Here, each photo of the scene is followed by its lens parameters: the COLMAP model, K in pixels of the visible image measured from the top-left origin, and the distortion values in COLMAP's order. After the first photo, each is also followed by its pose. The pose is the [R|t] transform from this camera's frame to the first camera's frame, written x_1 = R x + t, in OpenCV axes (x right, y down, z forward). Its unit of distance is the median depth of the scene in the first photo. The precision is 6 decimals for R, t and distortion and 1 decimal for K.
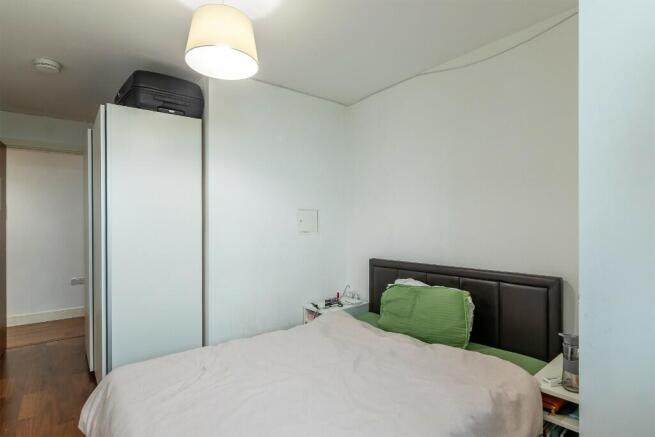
lens RADIAL K [[338.0, 0, 327.5], [0, 338.0, 218.5], [0, 0, 1]] dist [-0.000903, -0.000265]
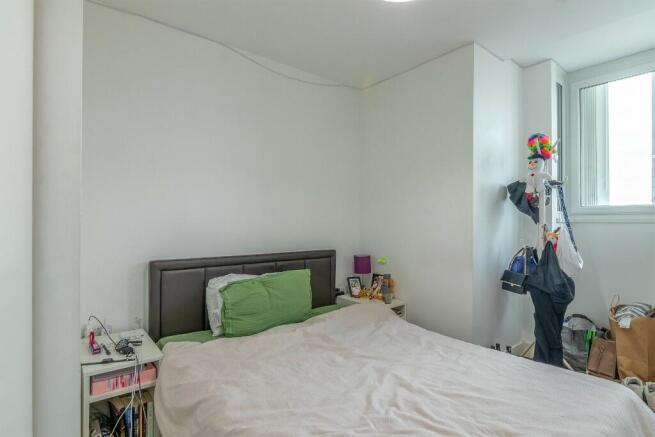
lens RADIAL K [[319.2, 0, 327.5], [0, 319.2, 218.5], [0, 0, 1]] dist [-0.000752, -0.000091]
pose [[0.029153, 0.000080, 0.999575, -0.631503], [-0.037536, 0.999295, 0.001014, 0.022832], [-0.998870, -0.037550, 0.029136, 0.777047]]
